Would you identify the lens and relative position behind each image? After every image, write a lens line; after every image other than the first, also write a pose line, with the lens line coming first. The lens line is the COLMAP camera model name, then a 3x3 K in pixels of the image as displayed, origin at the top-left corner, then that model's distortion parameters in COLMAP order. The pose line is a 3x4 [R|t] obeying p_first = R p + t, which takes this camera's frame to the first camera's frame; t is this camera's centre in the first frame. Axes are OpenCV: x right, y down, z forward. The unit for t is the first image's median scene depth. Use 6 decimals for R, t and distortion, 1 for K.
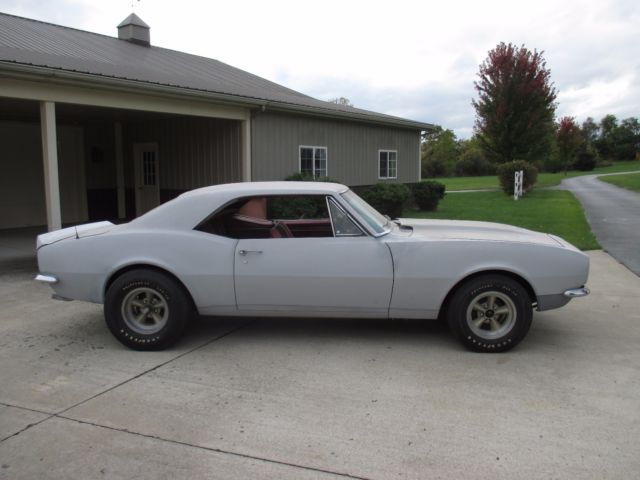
lens RADIAL K [[522.8, 0, 316.7], [0, 522.8, 237.6], [0, 0, 1]] dist [-0.030717, 0.011959]
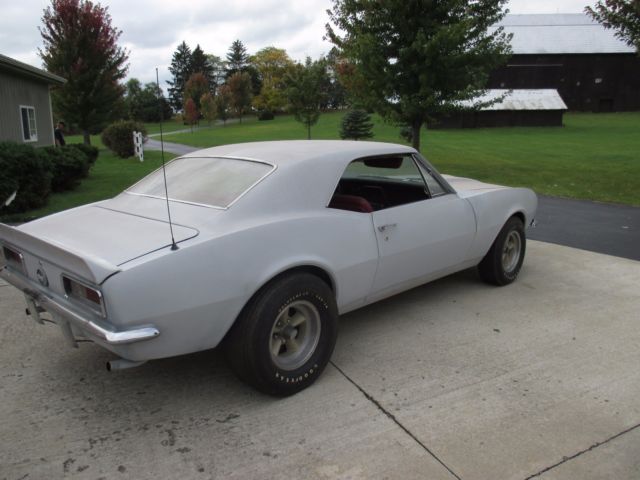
lens RADIAL K [[522.8, 0, 322.5], [0, 522.8, 243.4], [0, 0, 1]] dist [-0.030717, 0.011959]
pose [[0.653467, -0.159455, 0.739970, -0.751984], [0.098253, 0.987158, 0.125955, -0.055273], [-0.750552, -0.009603, 0.660742, 0.505104]]
